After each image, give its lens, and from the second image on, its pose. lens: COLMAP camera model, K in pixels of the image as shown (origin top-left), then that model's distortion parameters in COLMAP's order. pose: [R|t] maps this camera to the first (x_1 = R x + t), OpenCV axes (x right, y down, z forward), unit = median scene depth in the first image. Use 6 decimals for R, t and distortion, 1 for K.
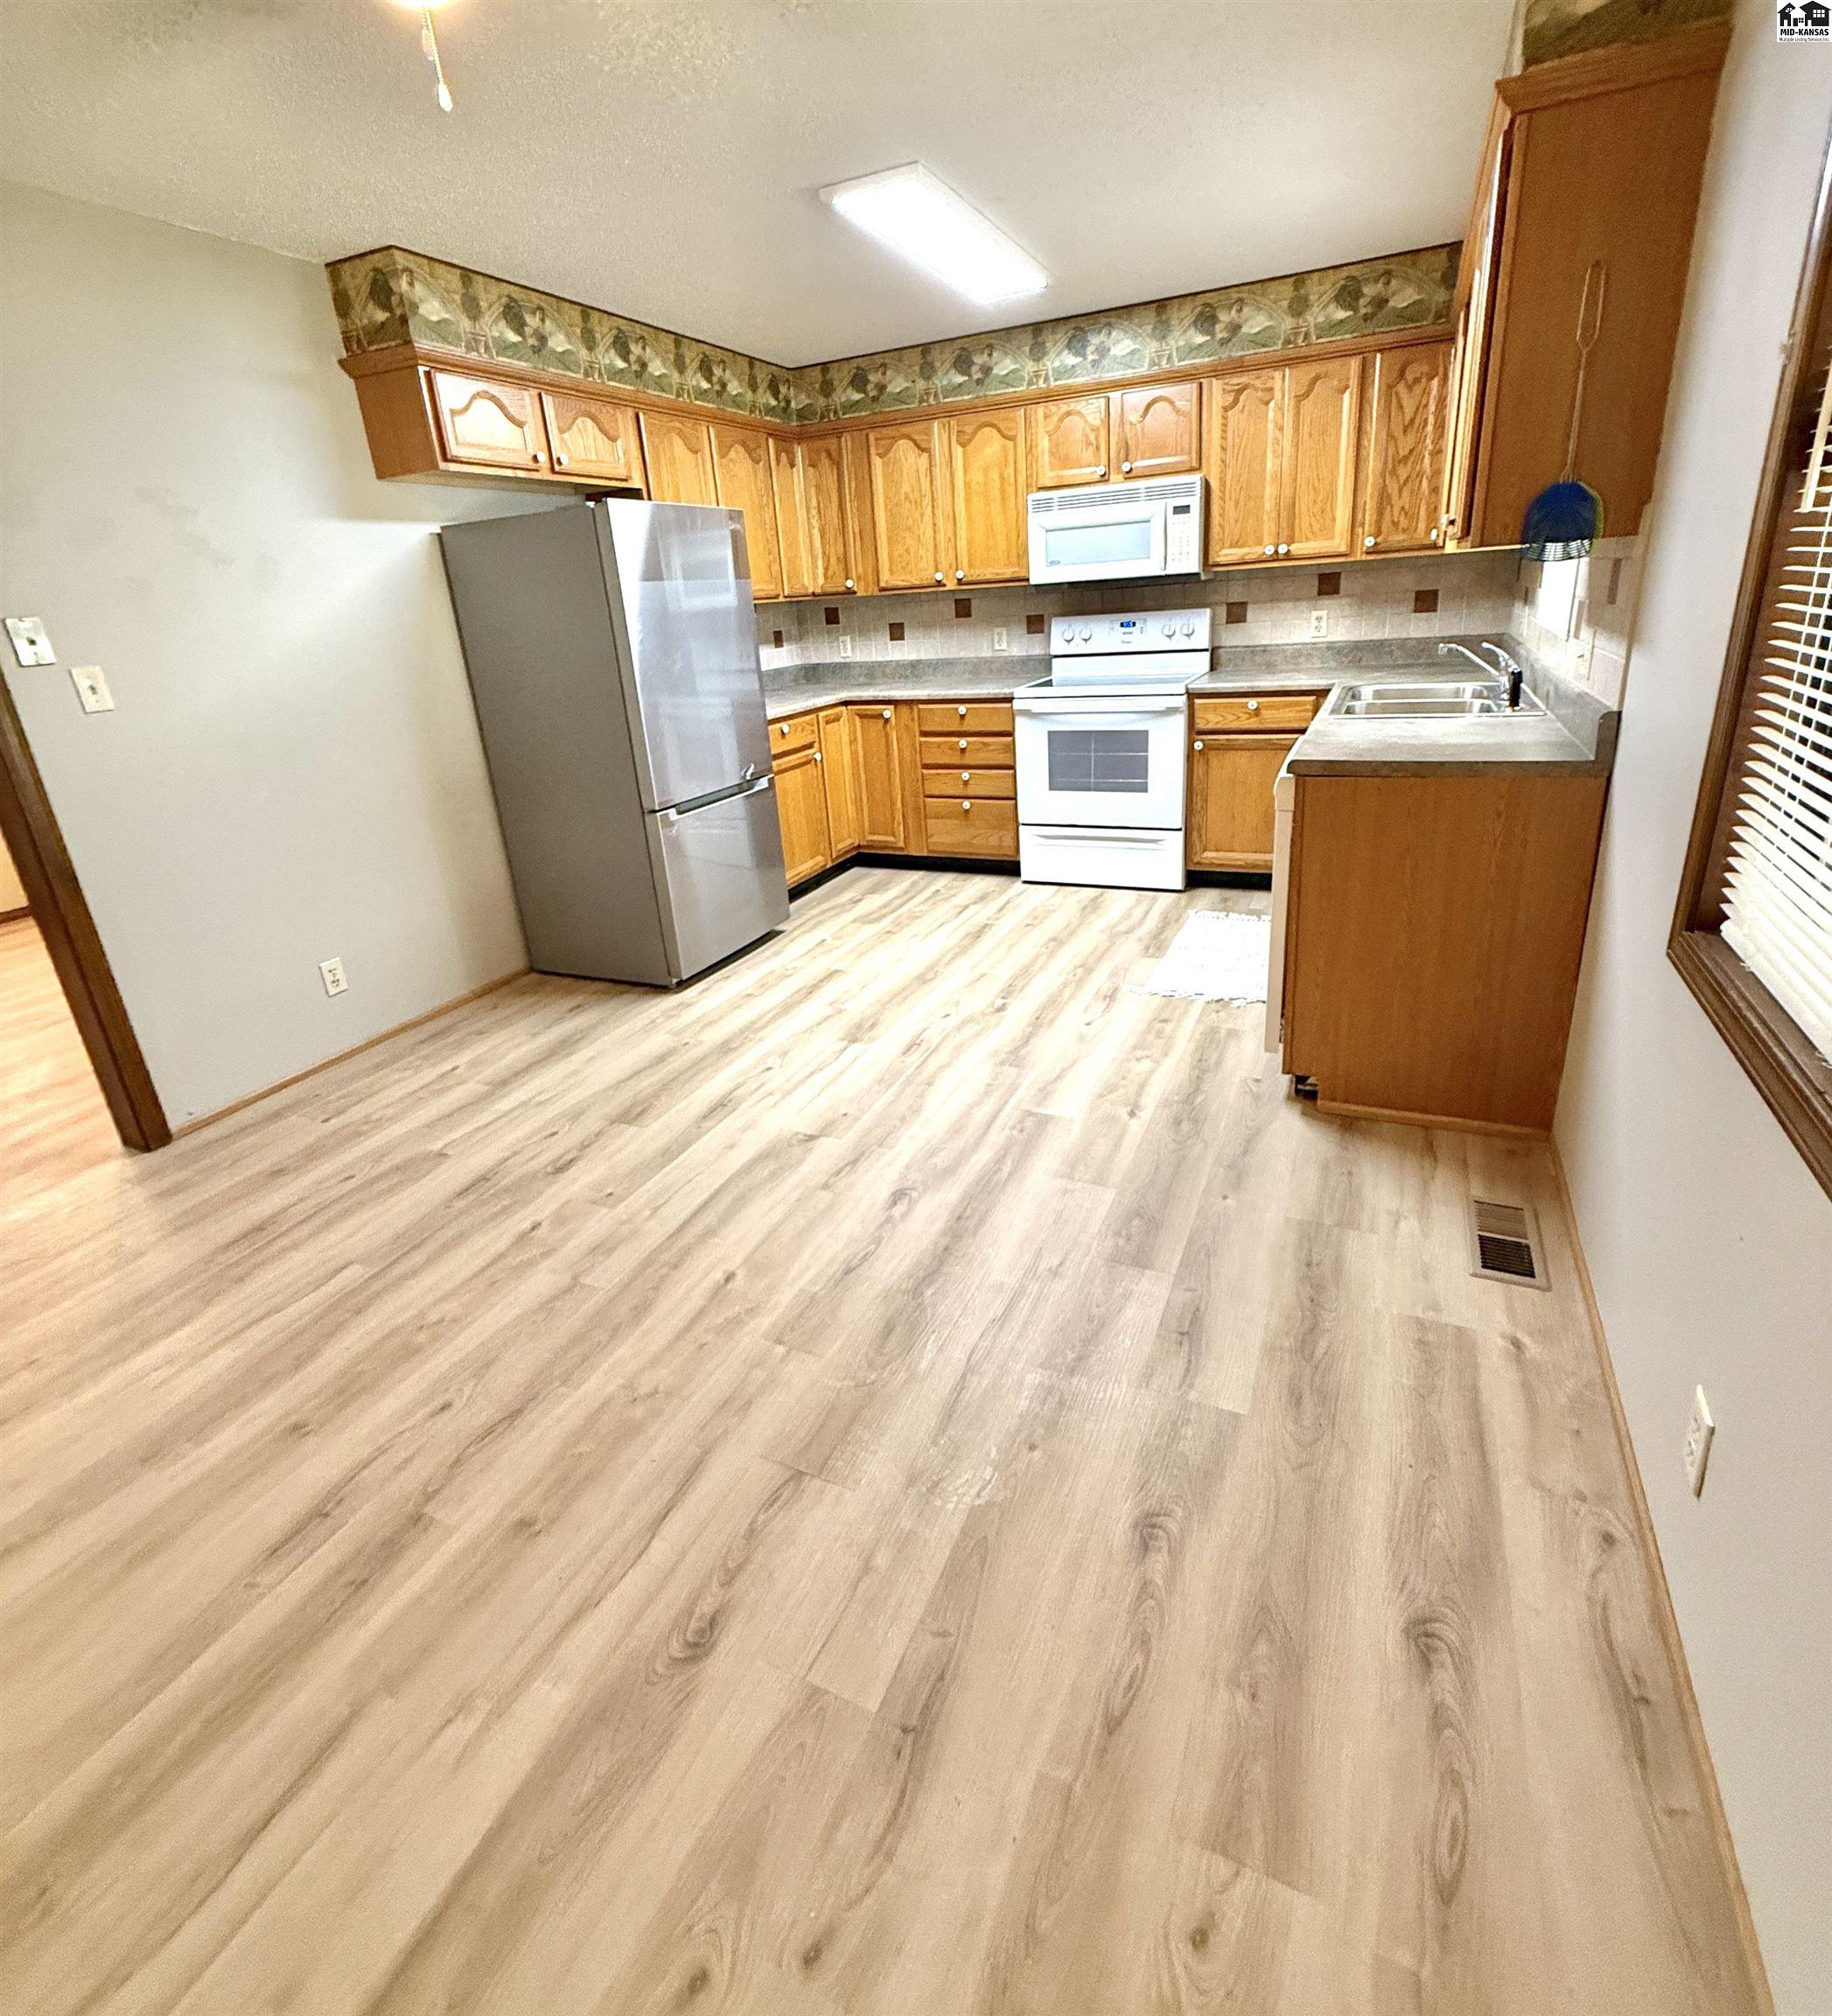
lens RADIAL K [[982.1, 0, 928.6], [0, 982.1, 933.9], [0, 0, 1]] dist [-0.000487, 0.000711]
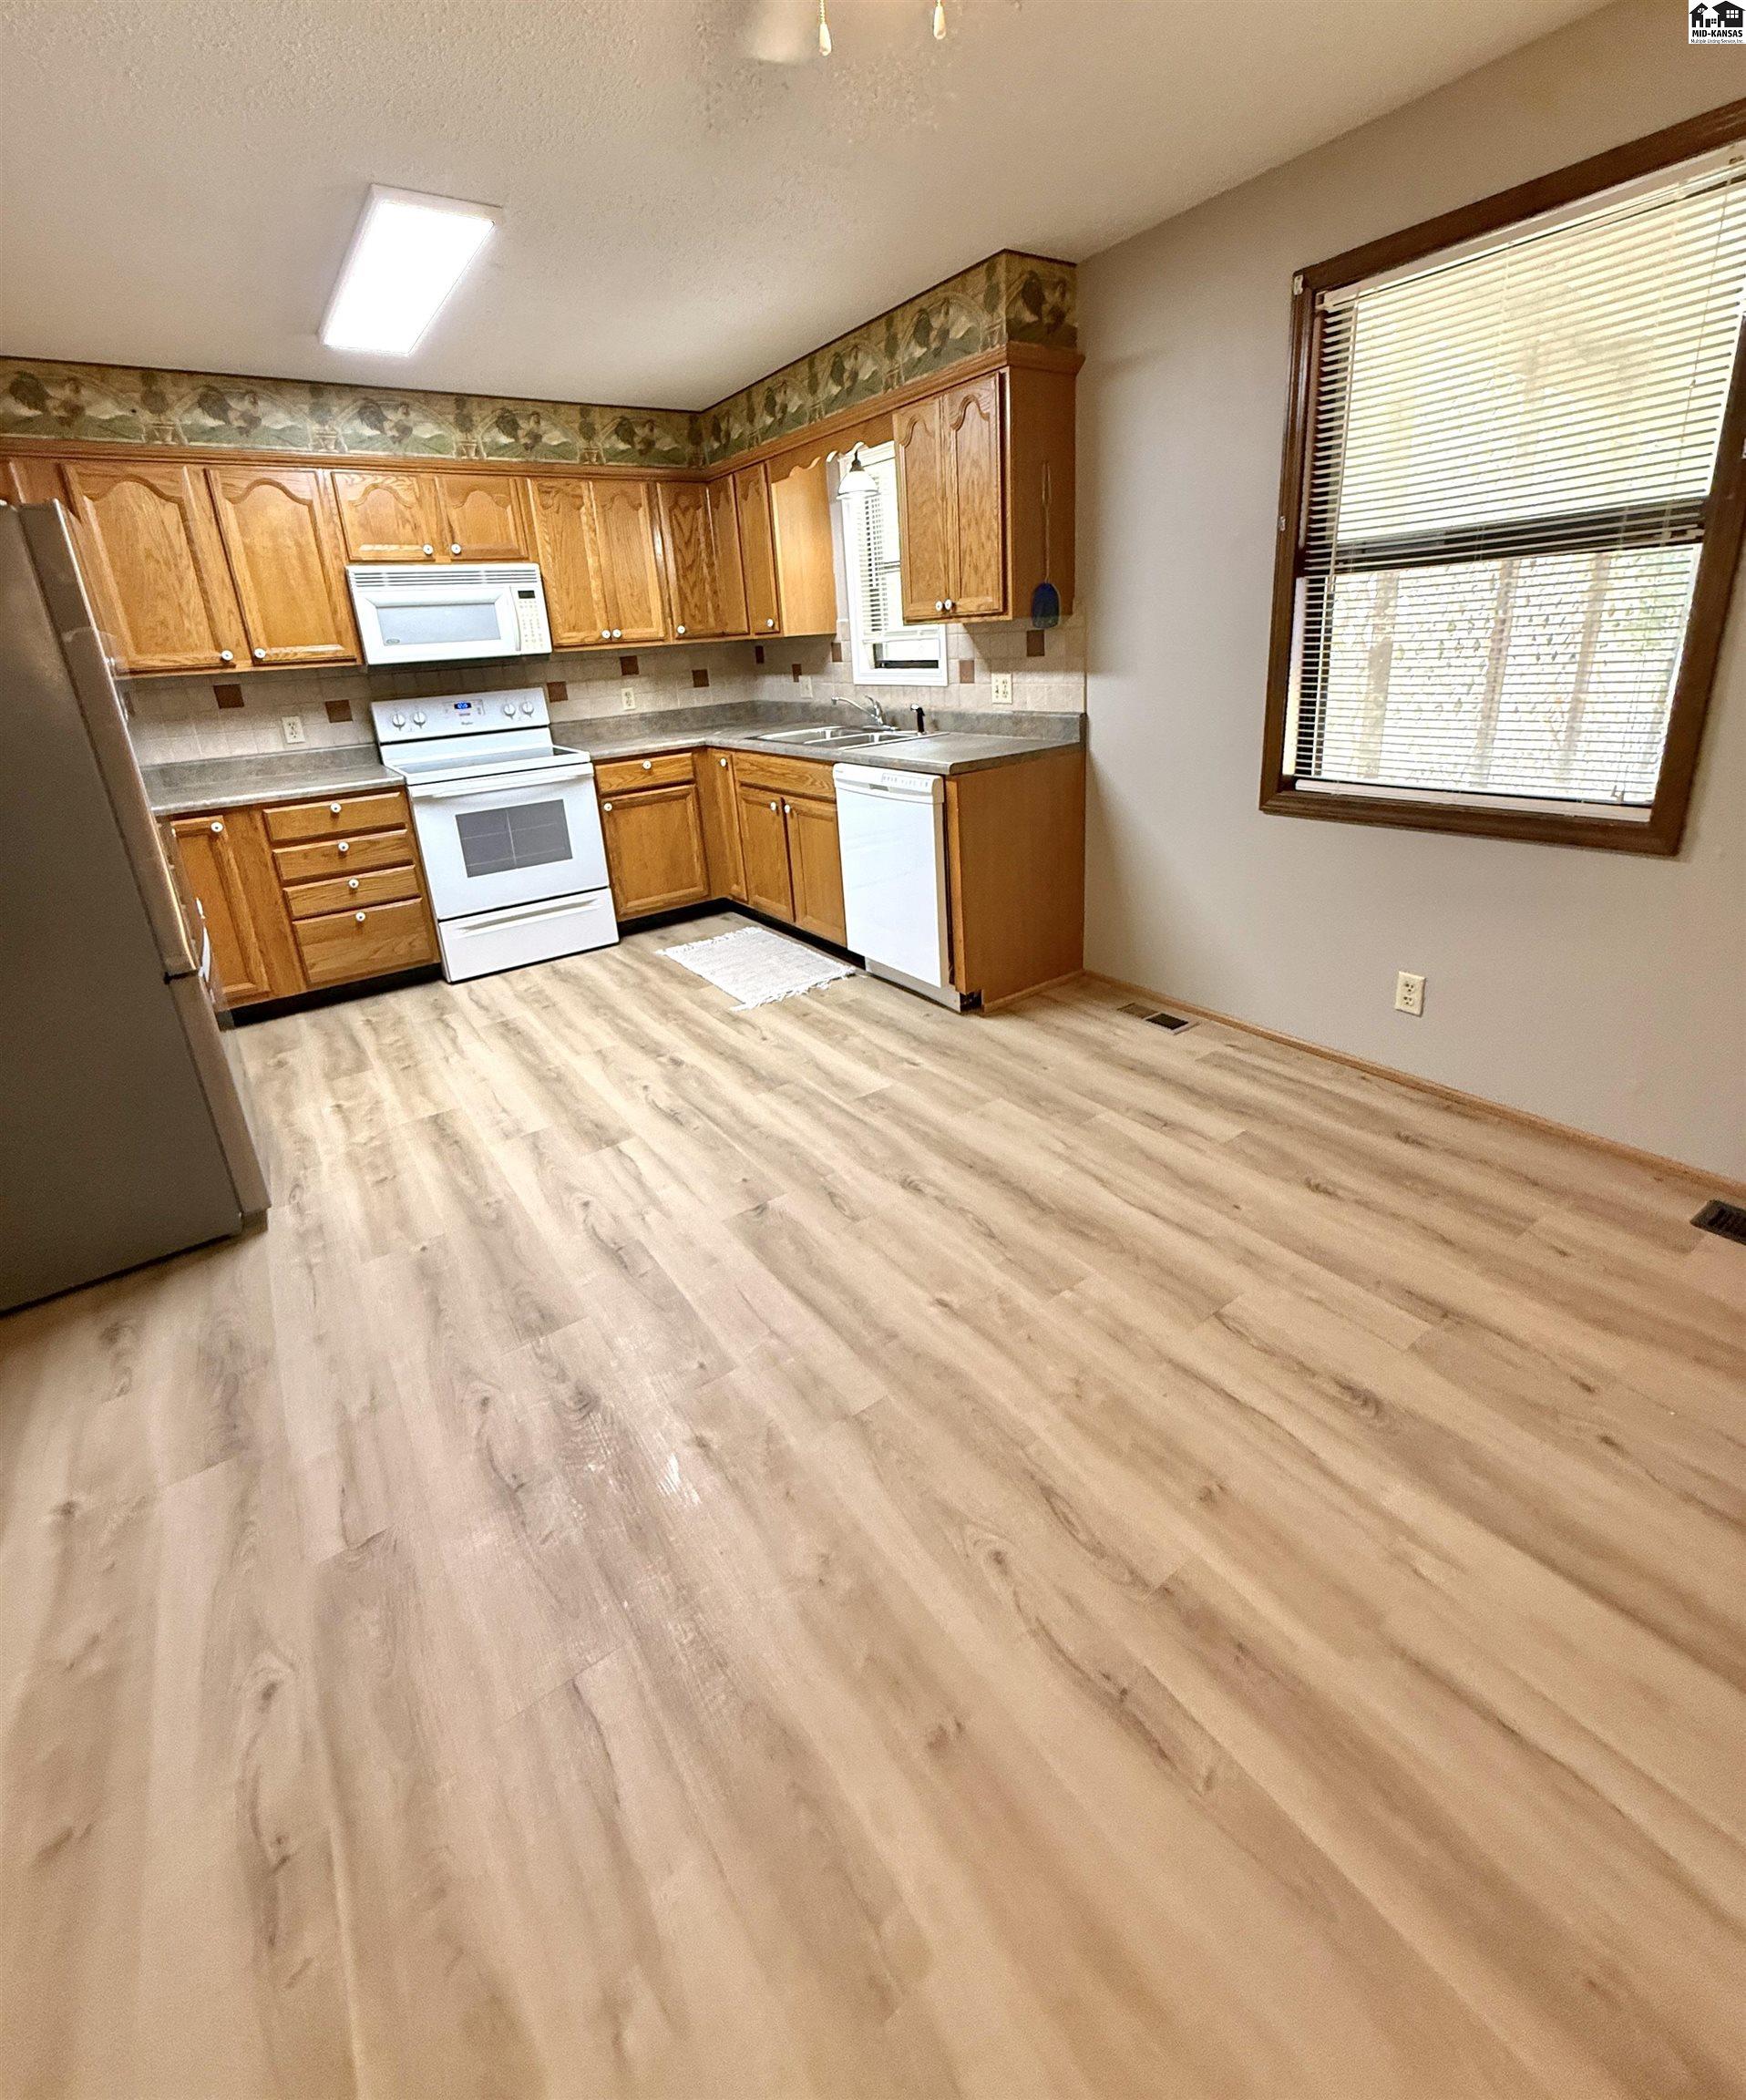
lens RADIAL K [[924.3, 0, 872.9], [0, 924.3, 928.2], [0, 0, 1]] dist [0.000114, 0.000105]
pose [[0.505776, -0.226763, 0.832328, -0.462113], [0.309475, 0.948305, 0.070304, -0.046211], [-0.805243, 0.222027, 0.549807, 0.233240]]
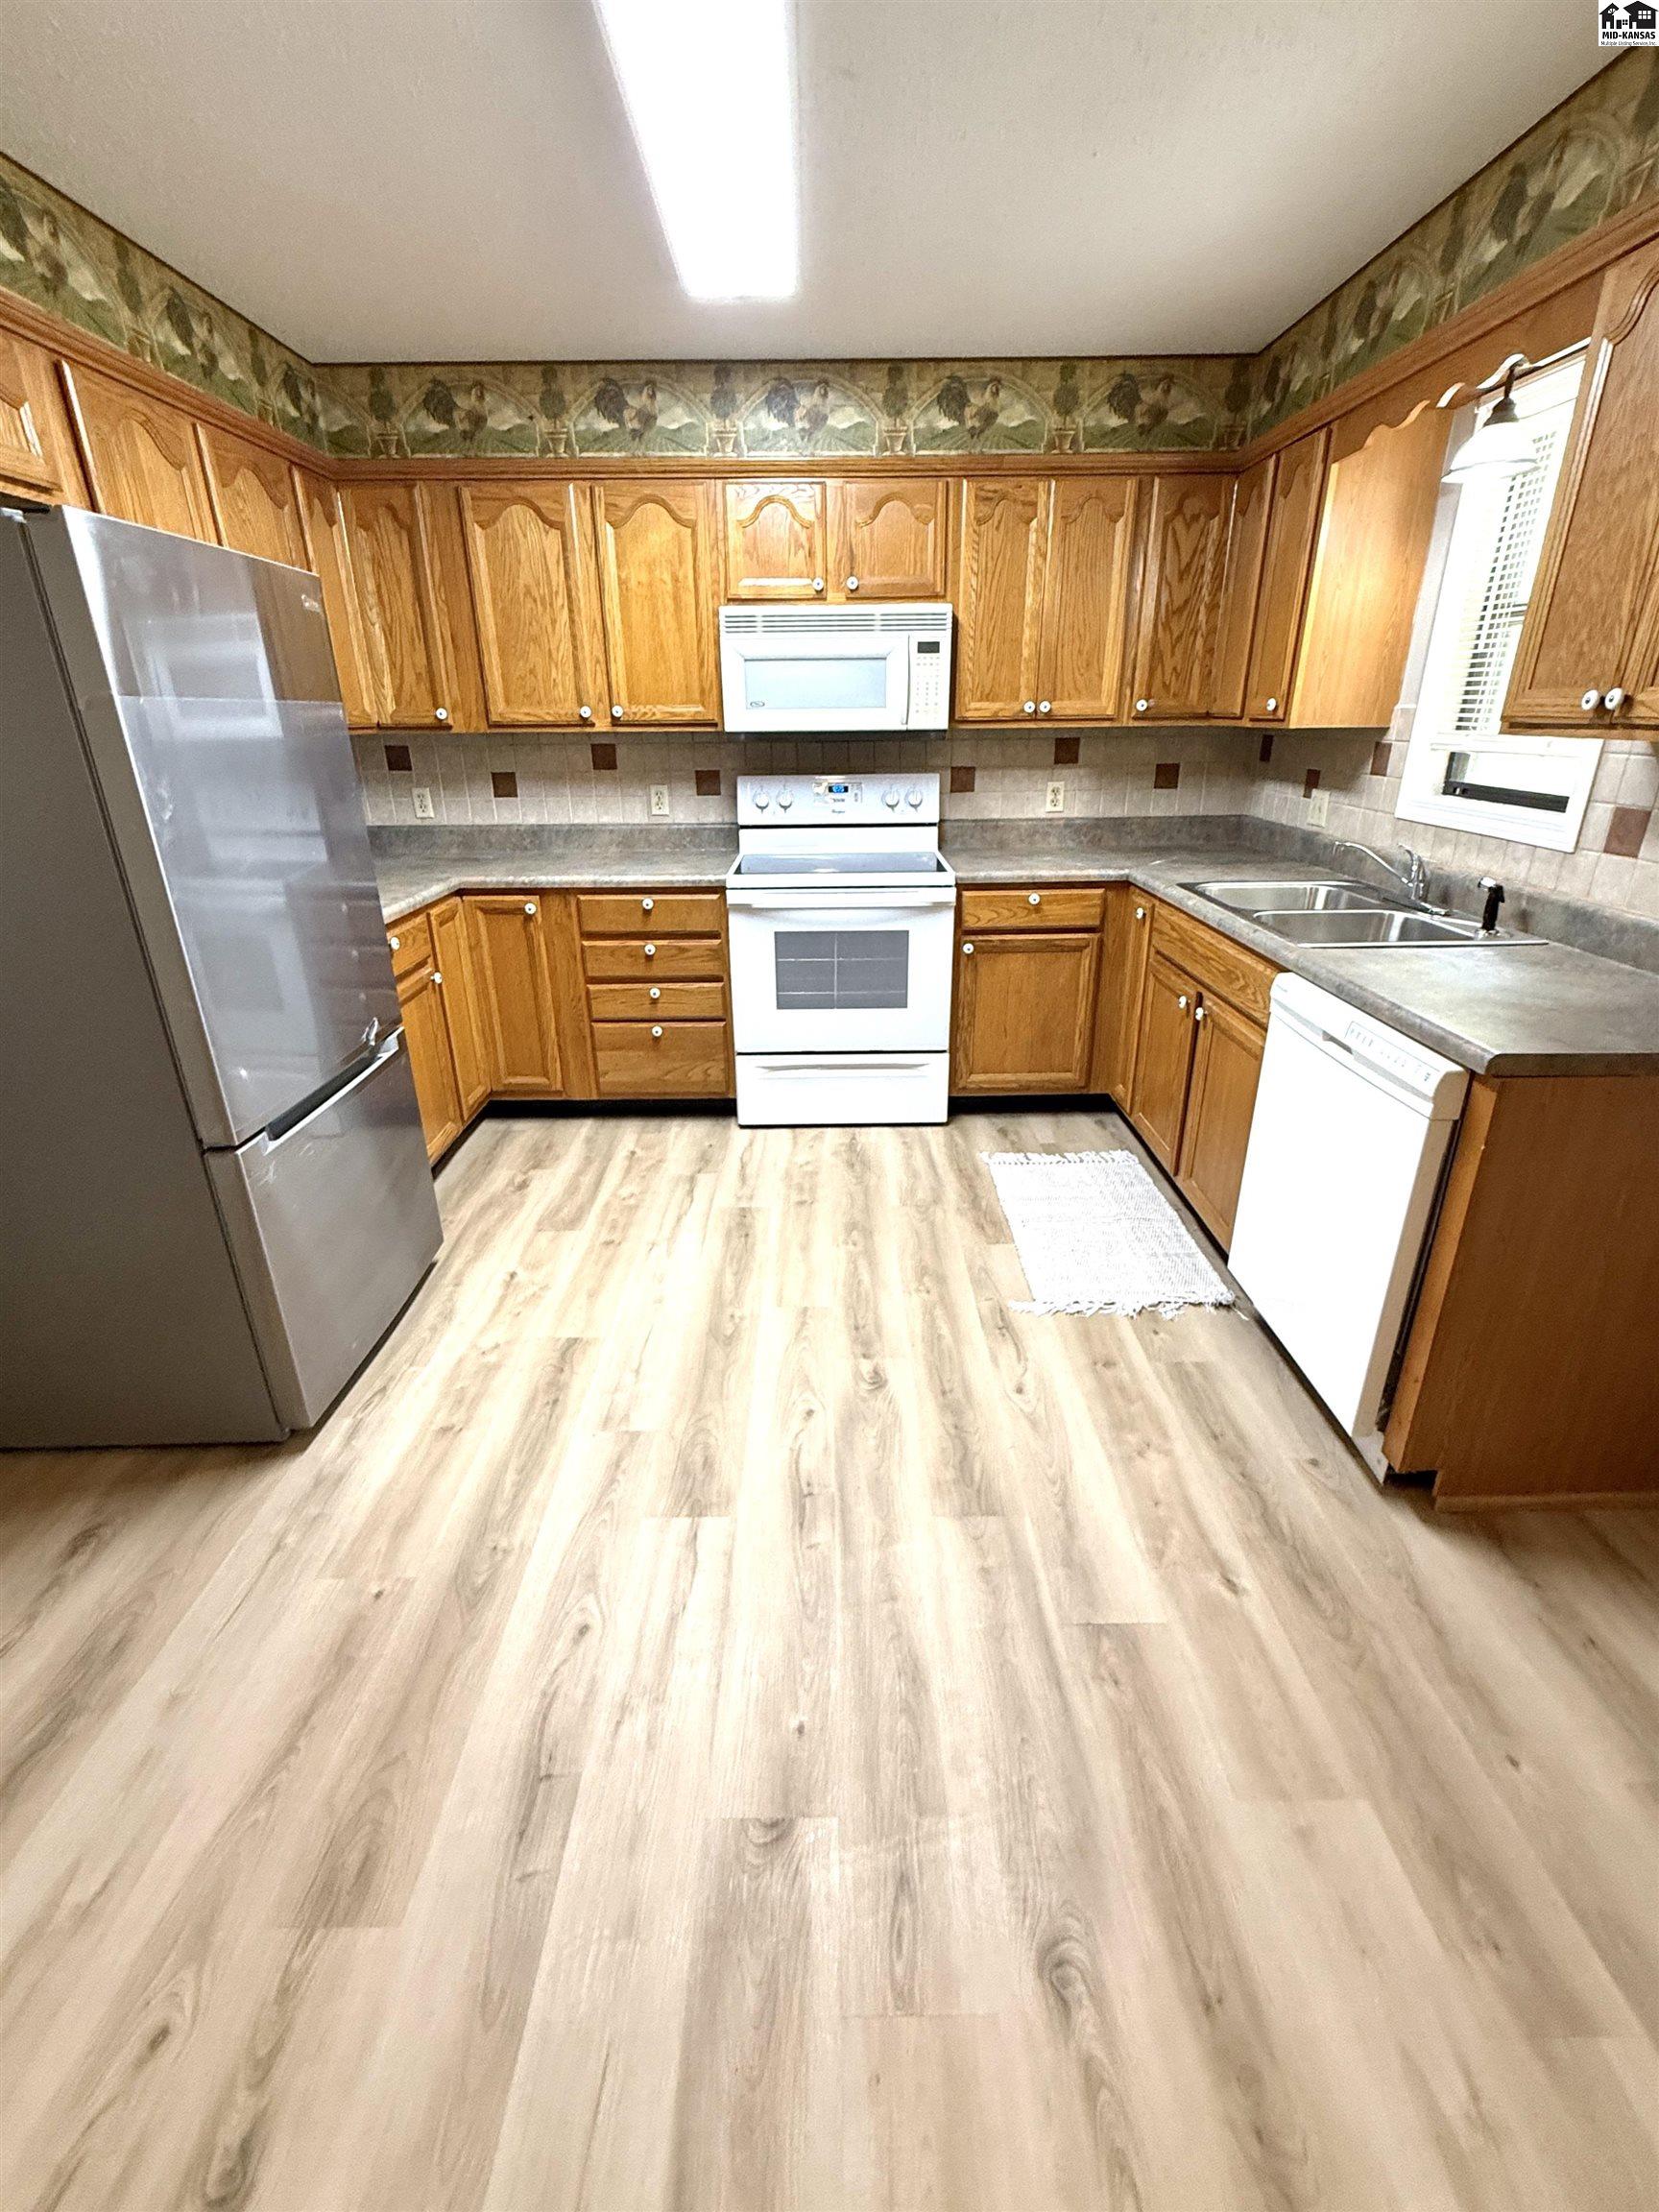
lens RADIAL K [[952.2, 0, 835.1], [0, 952.2, 1097.7], [0, 0, 1]] dist [0.000090, -0.000371]
pose [[0.902982, -0.106065, 0.416382, -0.162789], [0.091009, 0.994279, 0.055908, -0.124671], [-0.419930, -0.012589, 0.907469, 0.339050]]
